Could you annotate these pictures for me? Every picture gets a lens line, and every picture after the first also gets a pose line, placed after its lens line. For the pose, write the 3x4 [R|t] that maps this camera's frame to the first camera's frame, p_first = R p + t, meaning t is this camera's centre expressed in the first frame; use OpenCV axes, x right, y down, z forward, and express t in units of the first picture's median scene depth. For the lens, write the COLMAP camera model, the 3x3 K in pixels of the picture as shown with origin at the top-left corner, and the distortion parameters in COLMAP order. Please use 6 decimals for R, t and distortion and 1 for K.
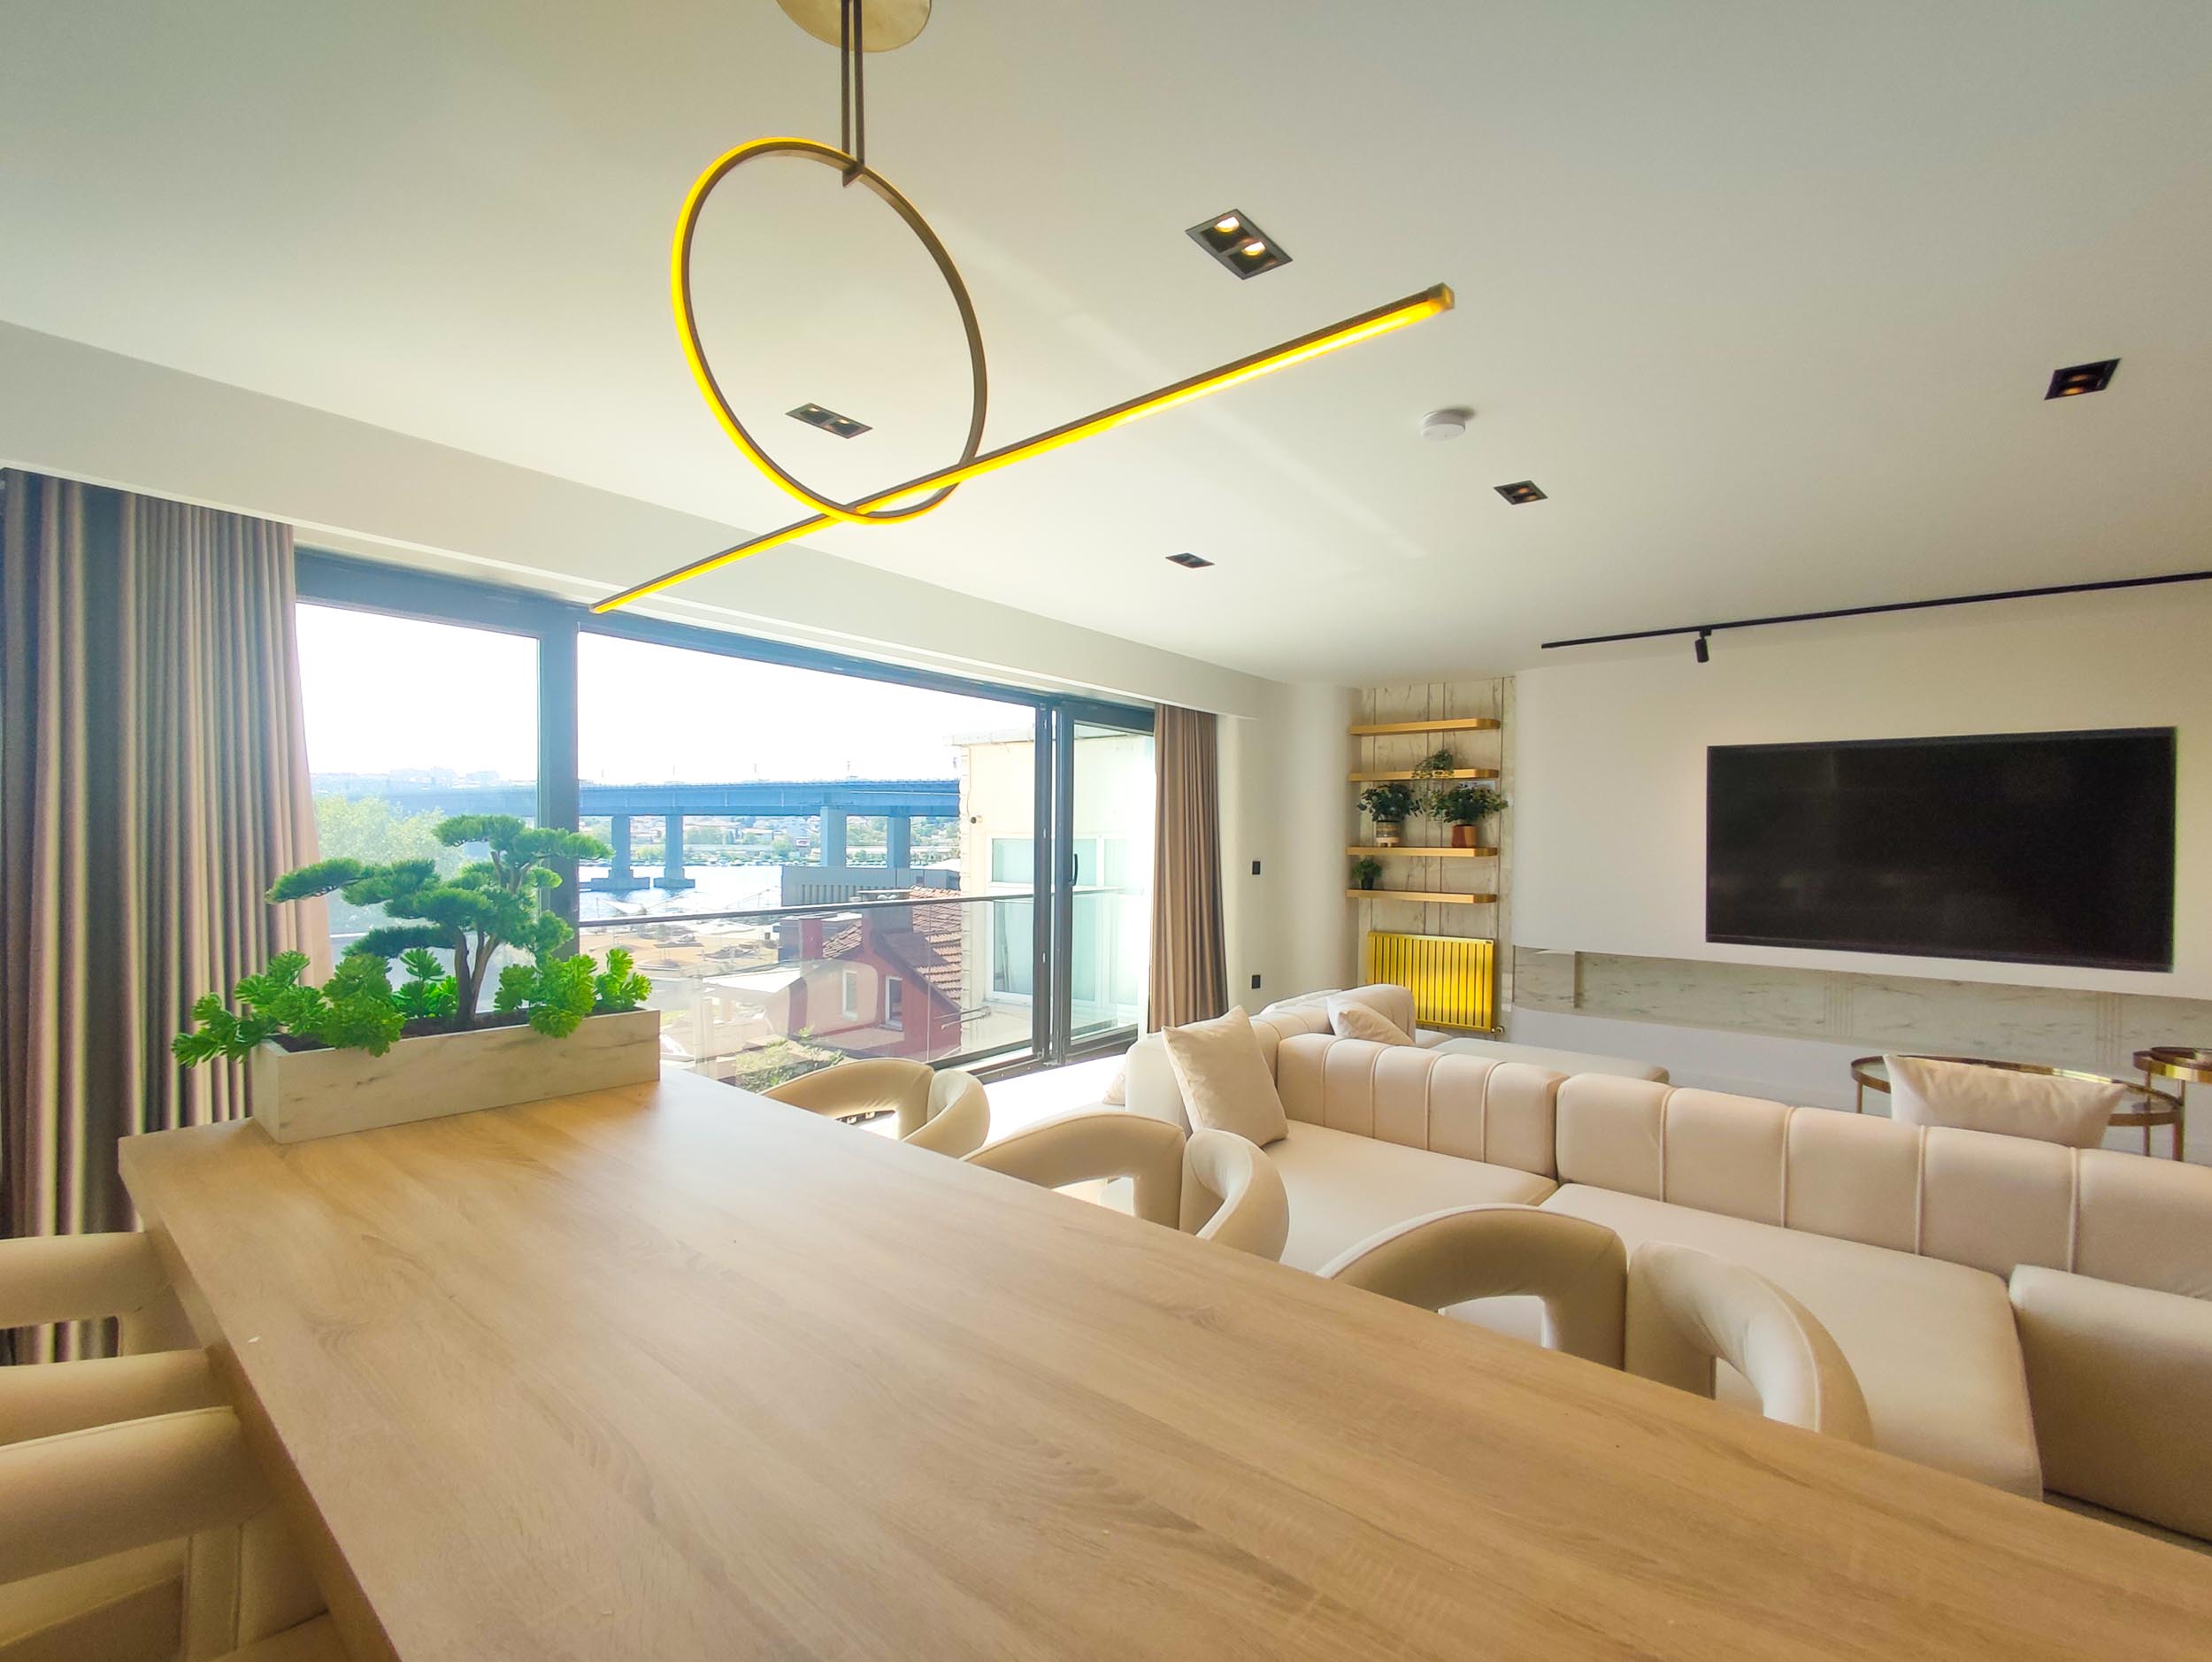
lens RADIAL K [[1023.0, 0, 1108.8], [0, 1023.0, 846.5], [0, 0, 1]] dist [-0.009885, 0.003199]
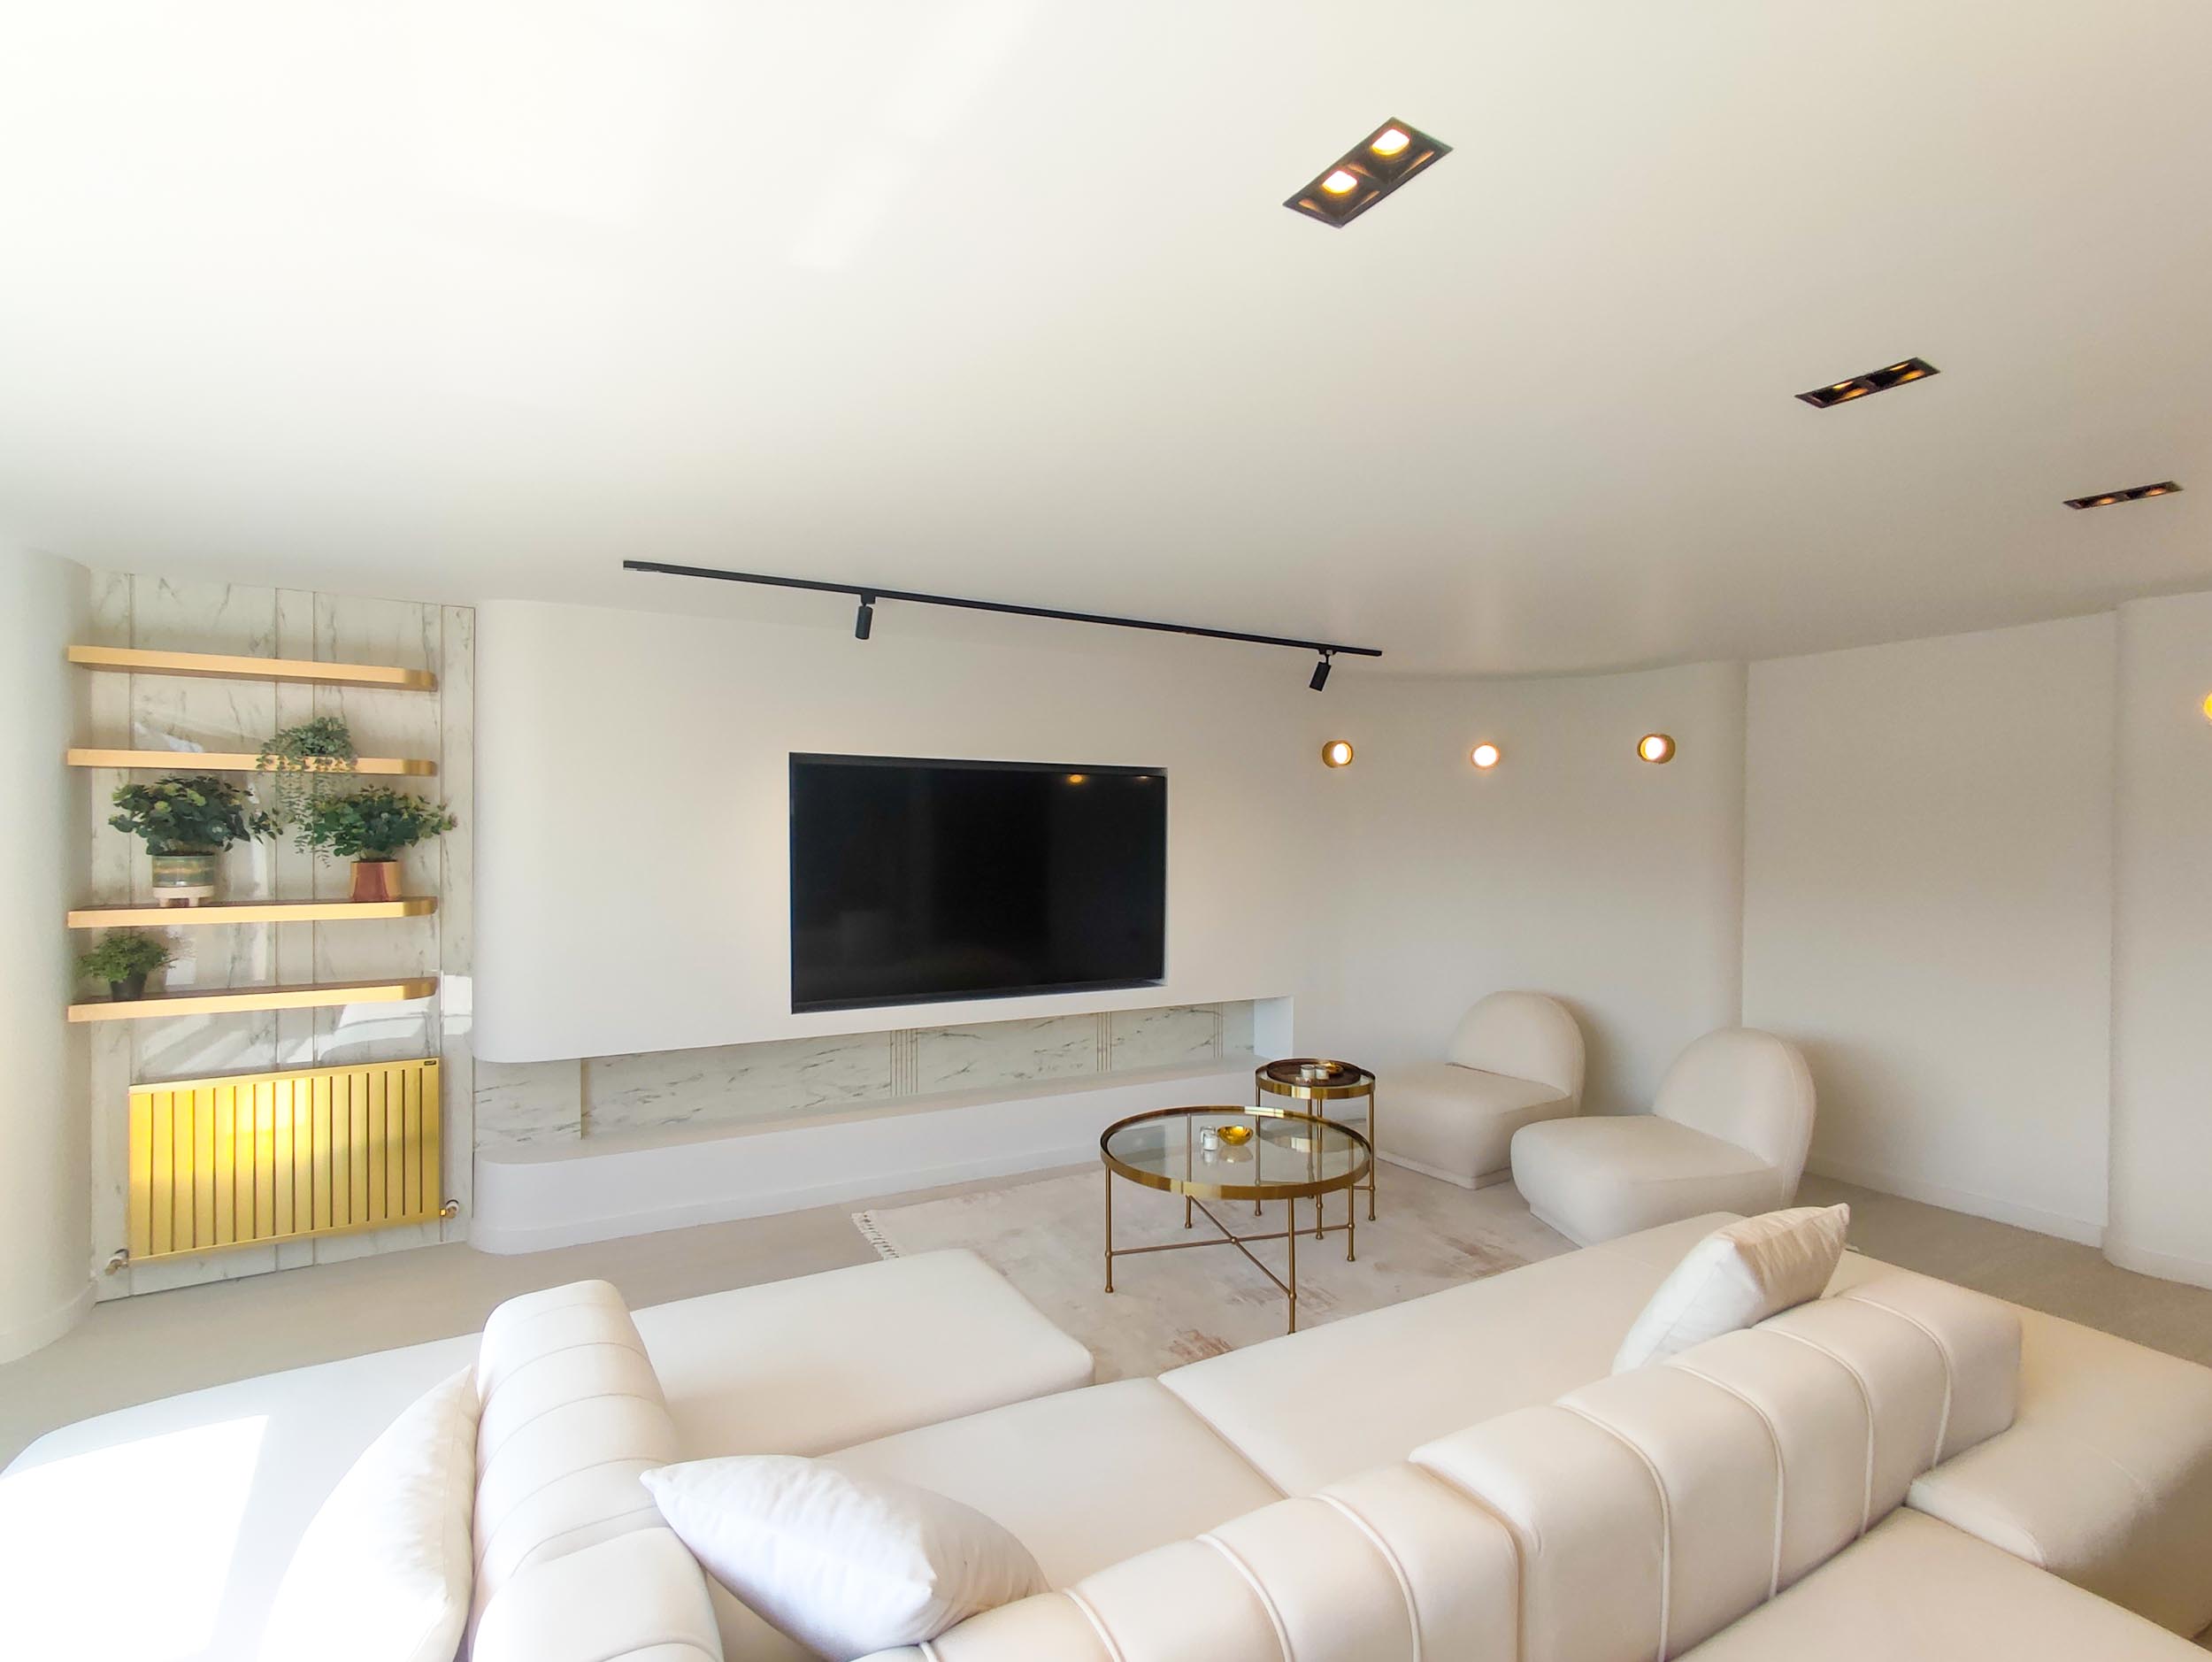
lens RADIAL K [[1023.0, 0, 1113.5], [0, 1023.0, 843.3], [0, 0, 1]] dist [-0.009885, 0.003199]
pose [[0.357017, -0.017886, 0.933927, -0.020937], [0.008691, 0.999837, 0.015826, -0.034213], [-0.934057, 0.002467, 0.357114, 0.426147]]
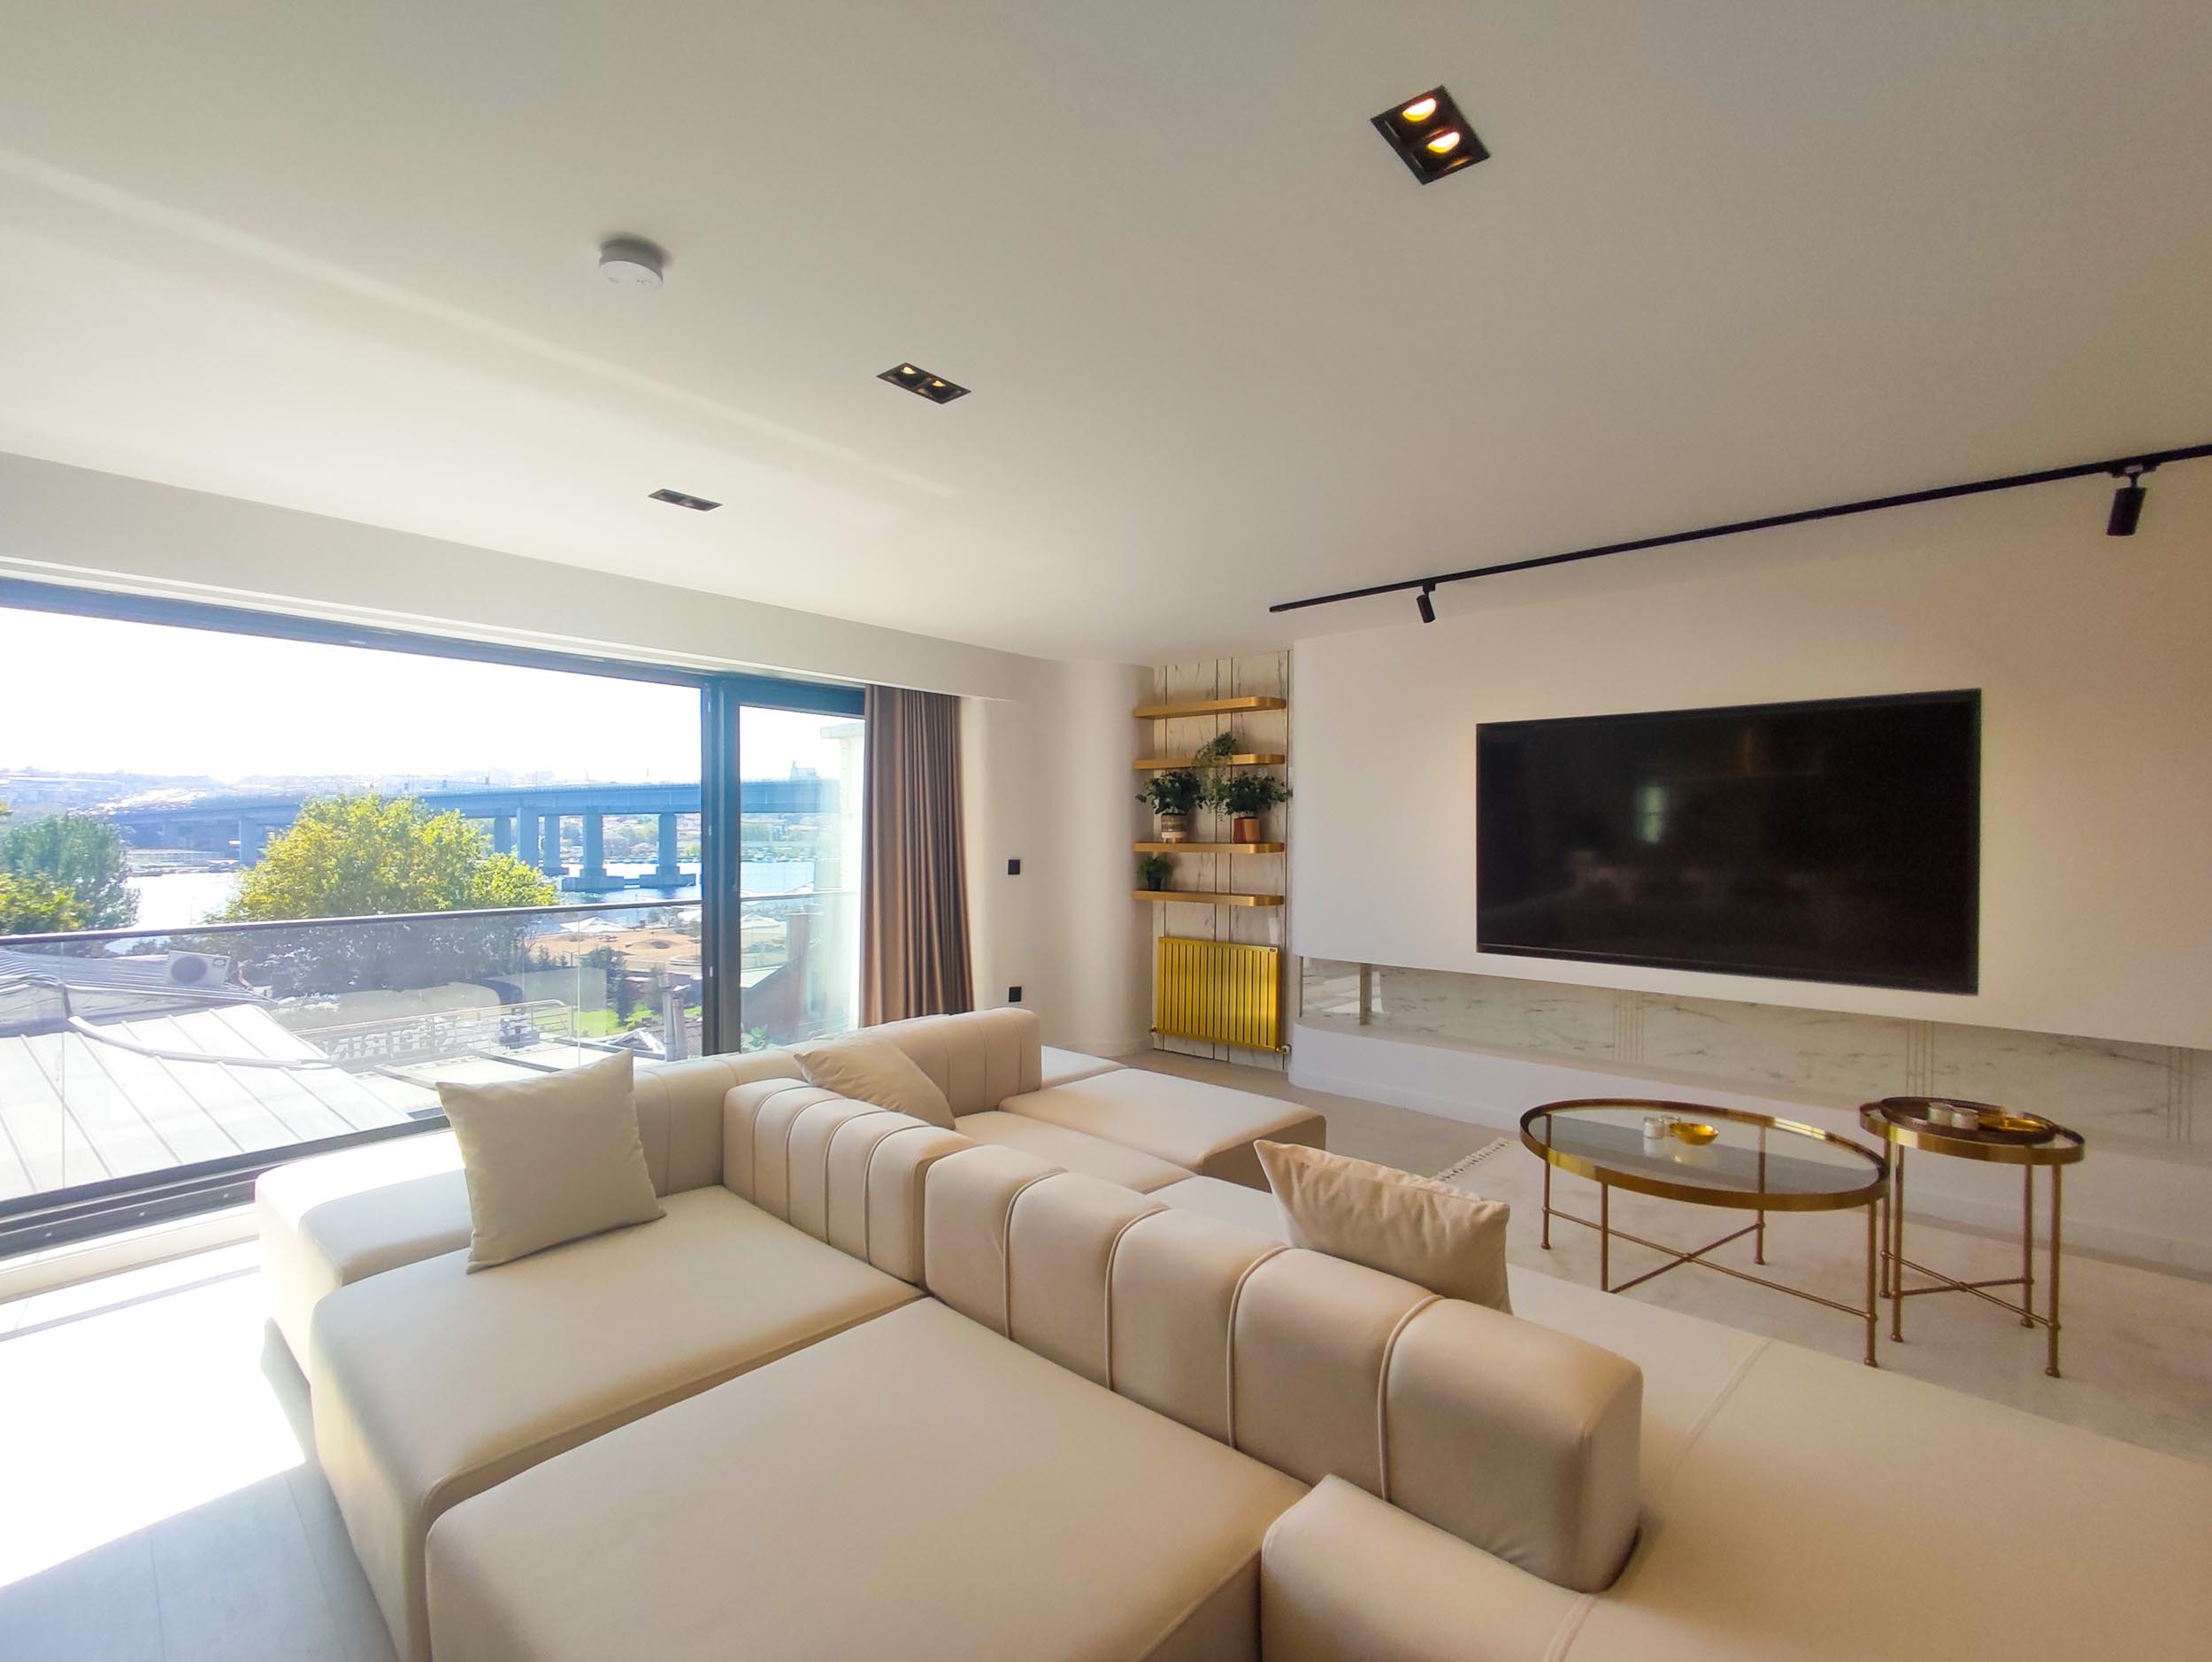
lens RADIAL K [[1023.0, 0, 1106.4], [0, 1023.0, 843.4], [0, 0, 1]] dist [-0.009885, 0.003199]
pose [[0.998762, -0.006502, -0.049327, 0.264590], [0.006642, 0.999974, 0.002685, -0.001948], [0.049308, -0.003009, 0.998779, 0.108545]]
